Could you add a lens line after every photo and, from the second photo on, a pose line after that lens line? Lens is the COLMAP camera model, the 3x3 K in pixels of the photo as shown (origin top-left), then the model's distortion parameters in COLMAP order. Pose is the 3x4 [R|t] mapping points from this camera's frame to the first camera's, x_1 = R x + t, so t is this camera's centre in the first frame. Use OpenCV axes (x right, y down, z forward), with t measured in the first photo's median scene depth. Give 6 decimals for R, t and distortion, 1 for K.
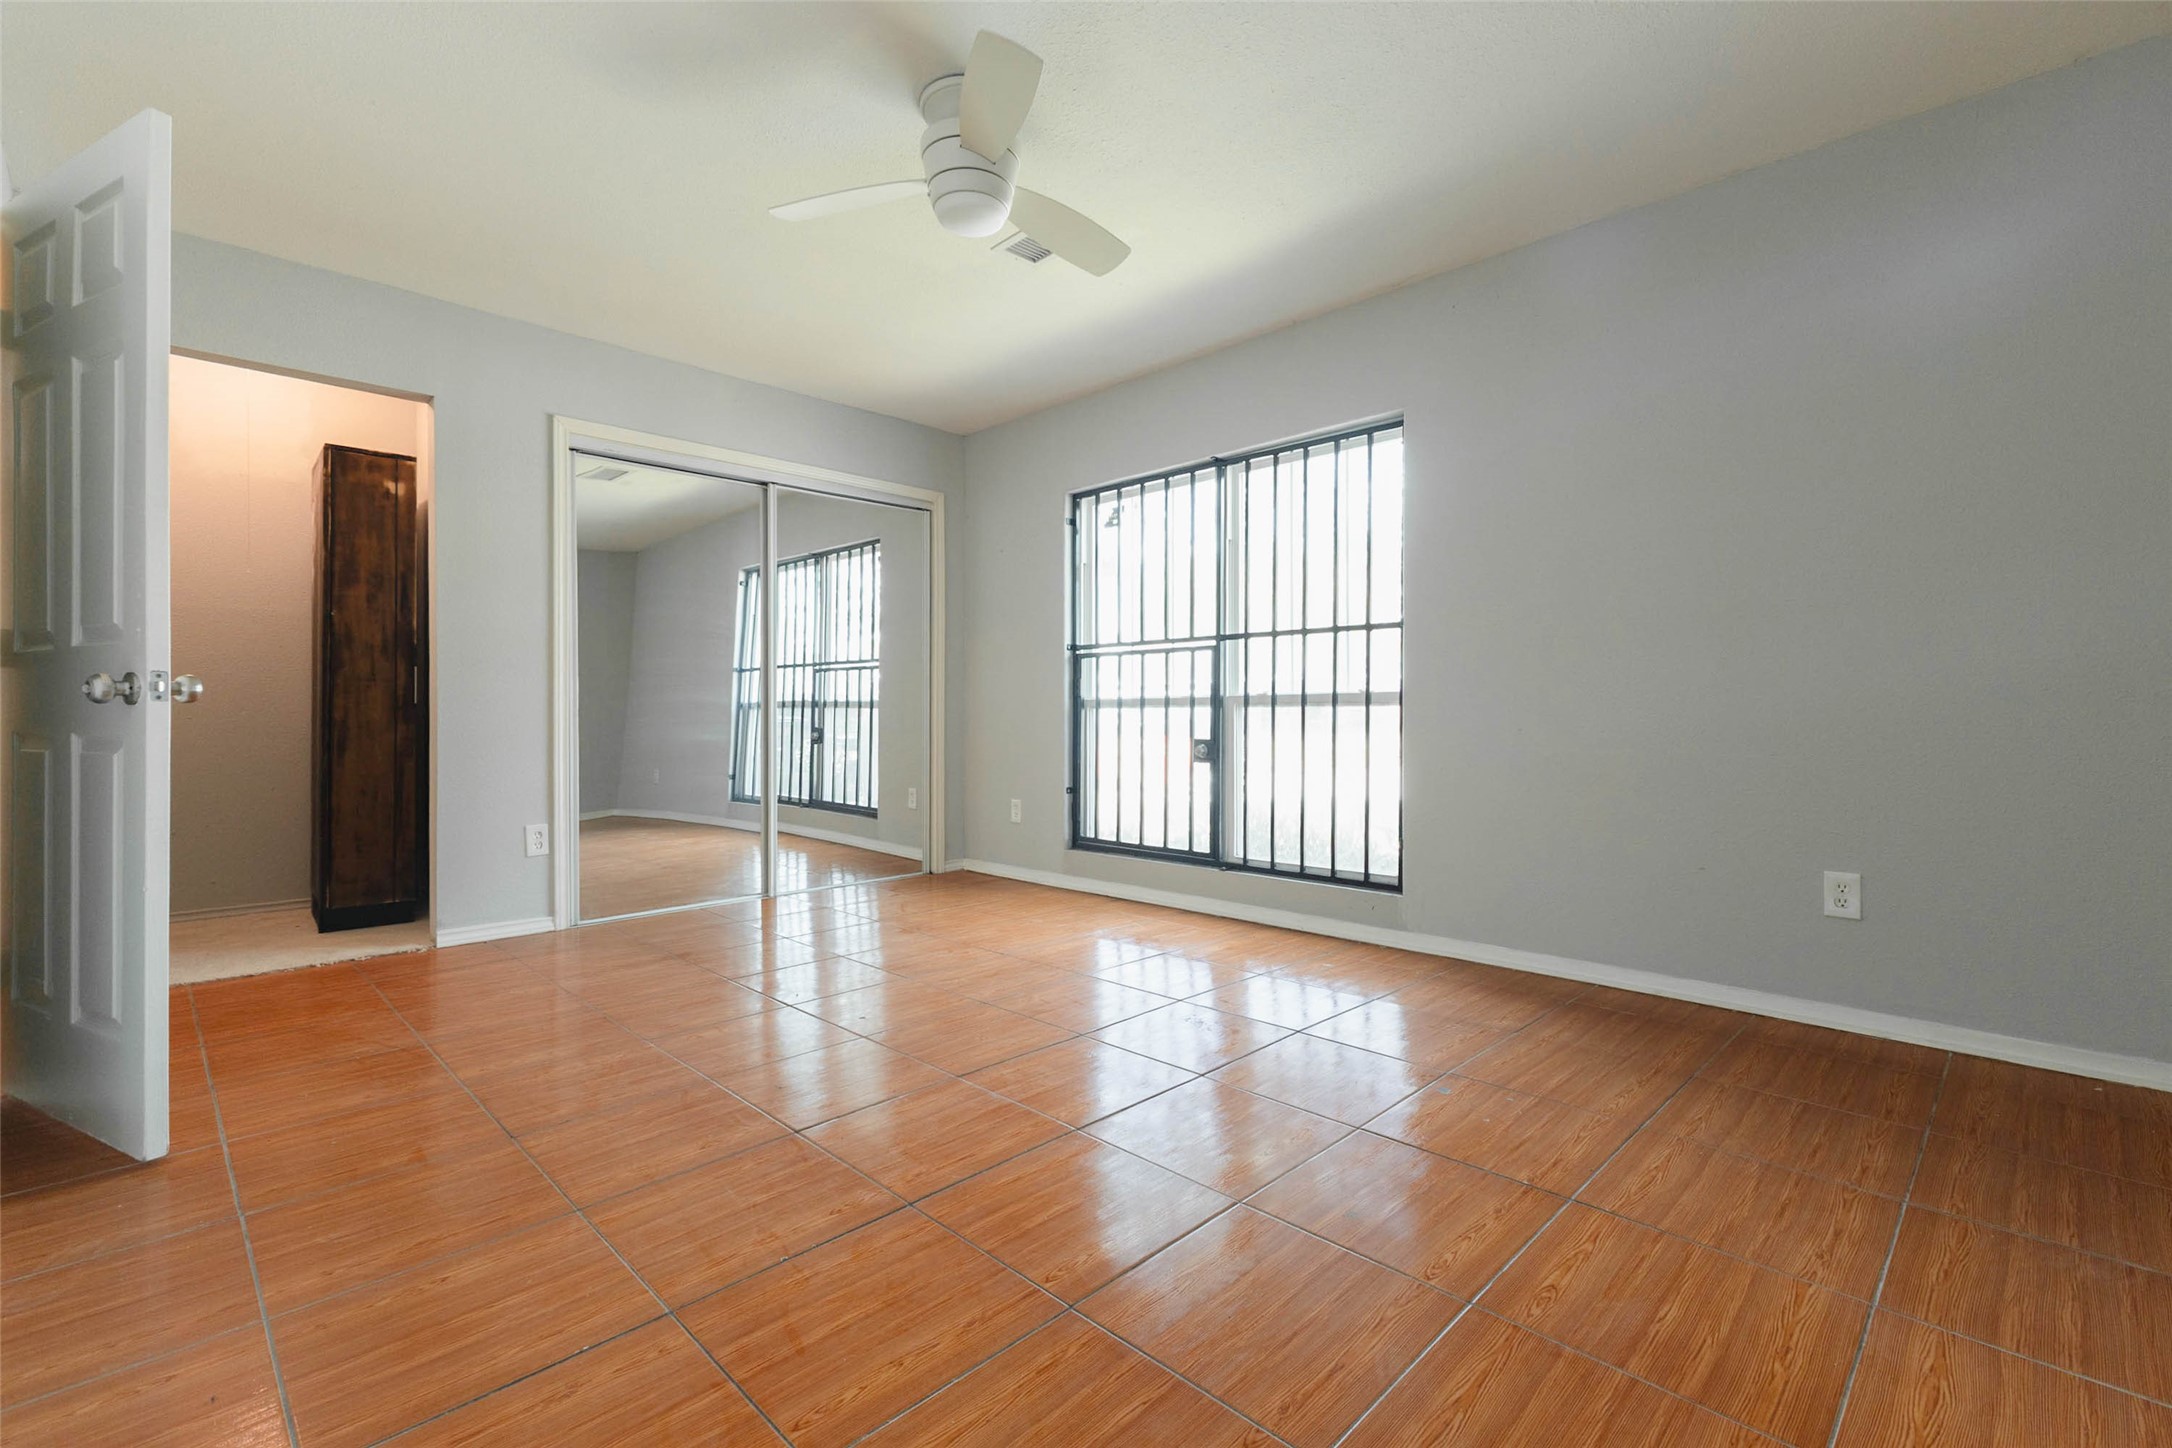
lens RADIAL K [[977.2, 0, 1086.0], [0, 977.2, 724.0], [0, 0, 1]] dist [0.009327, -0.001605]
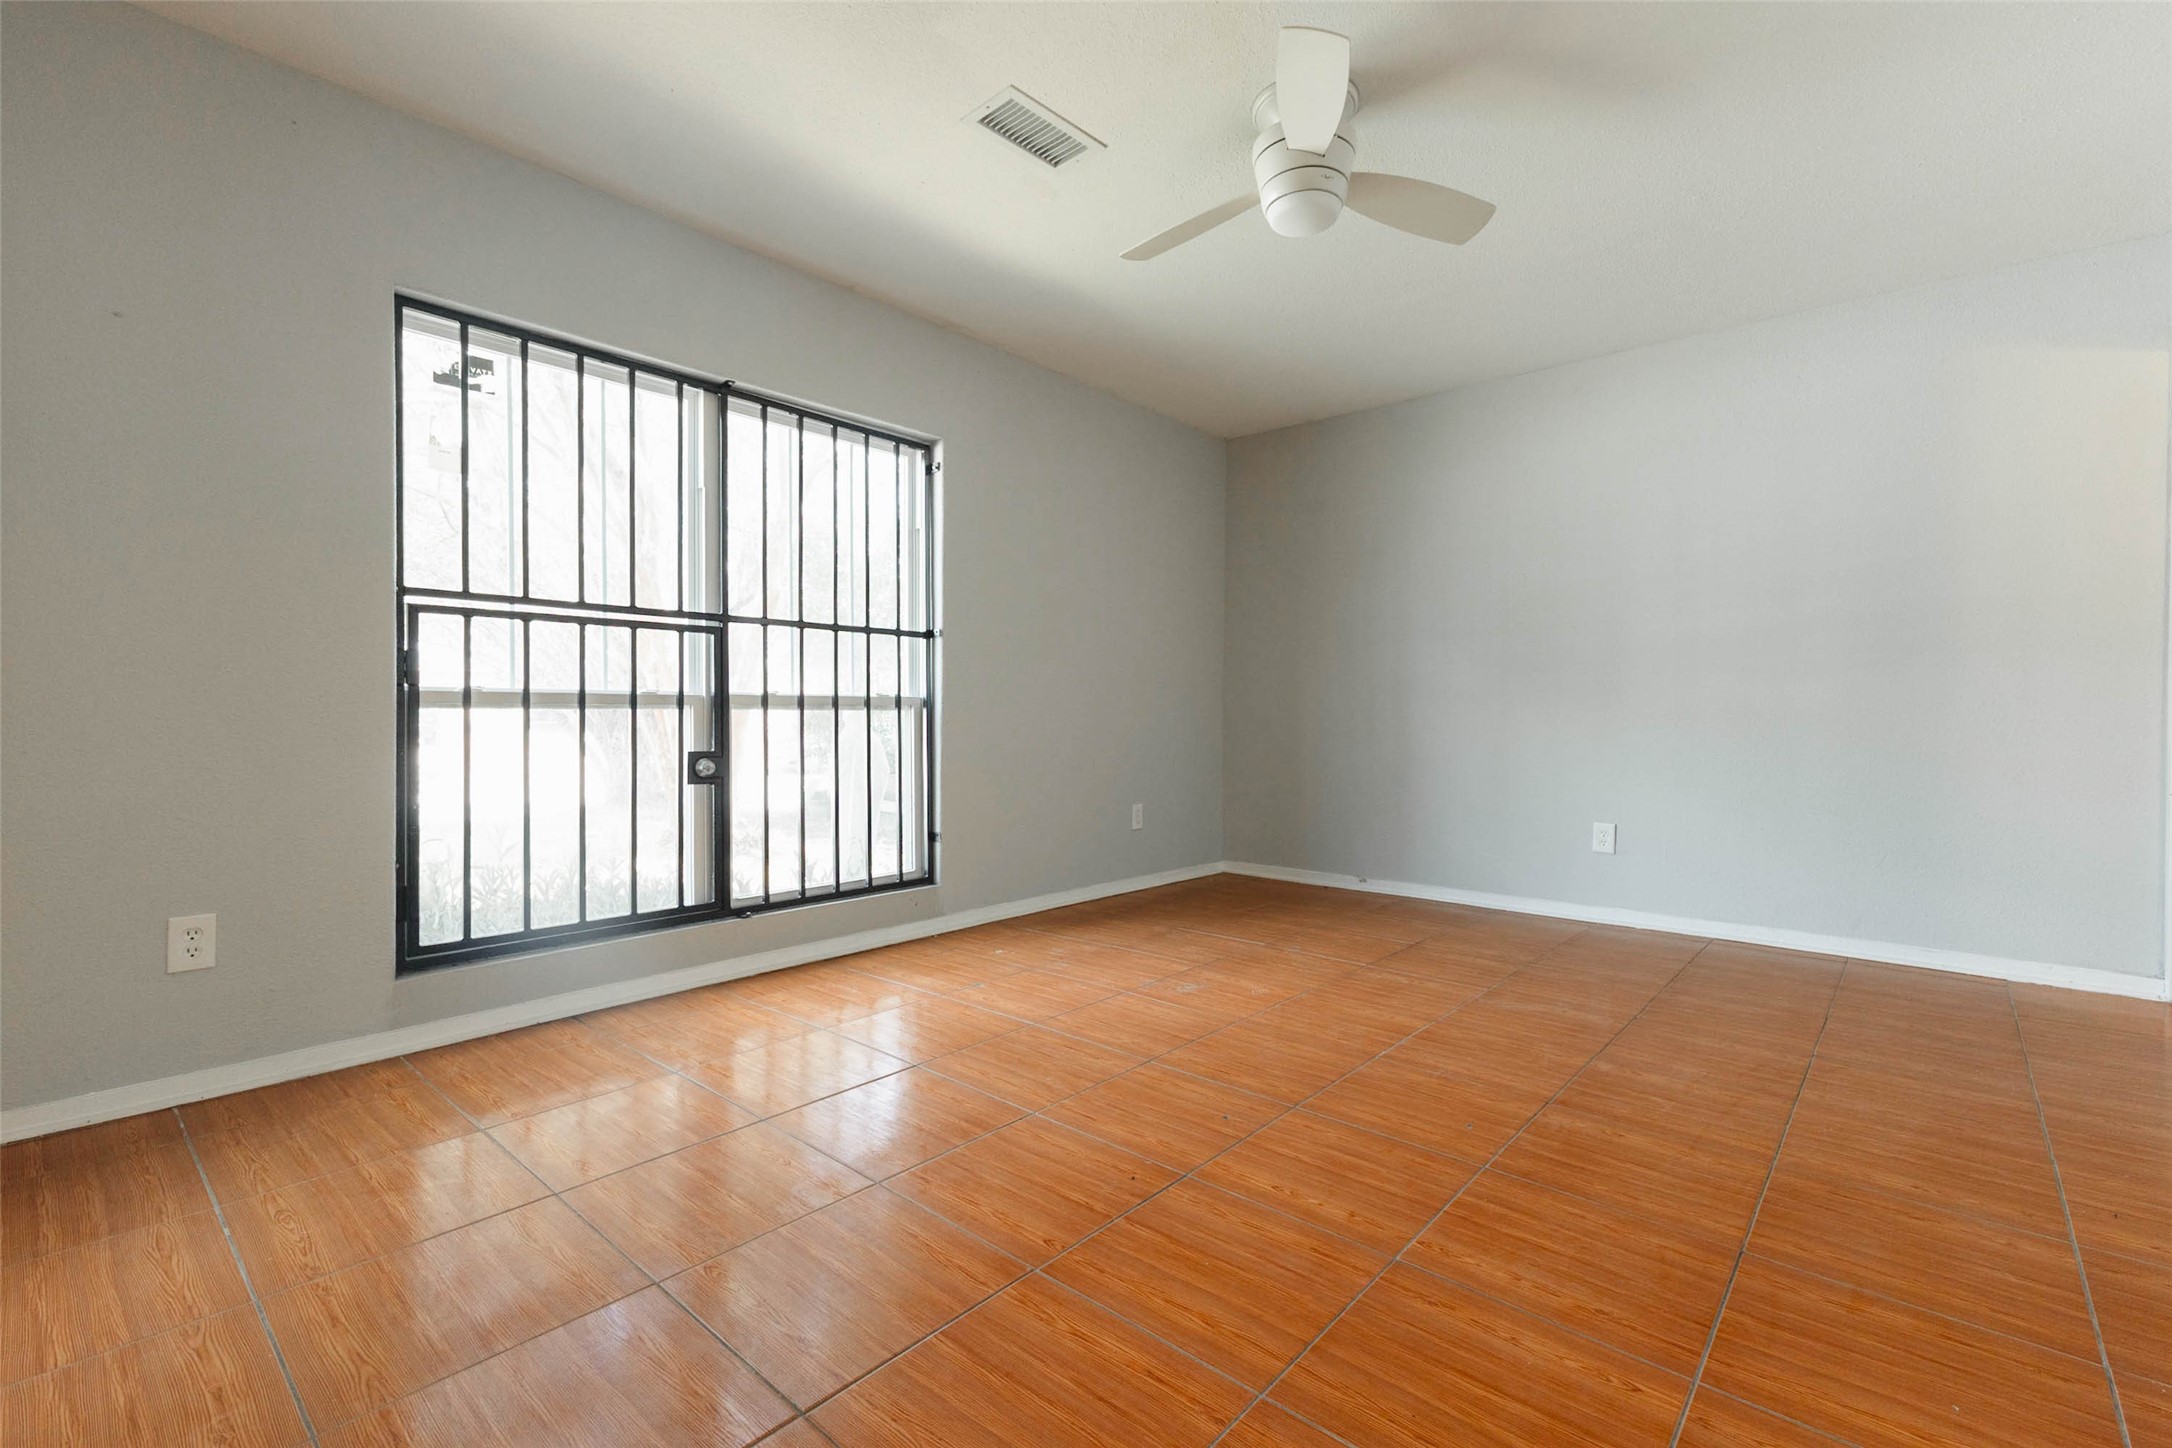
lens RADIAL K [[977.2, 0, 1086.0], [0, 977.2, 724.0], [0, 0, 1]] dist [0.009327, -0.001605]
pose [[-0.085486, -0.009278, 0.996296, -0.687224], [0.006022, 0.999934, 0.009829, -0.011788], [-0.996321, 0.006840, -0.085424, 0.822190]]
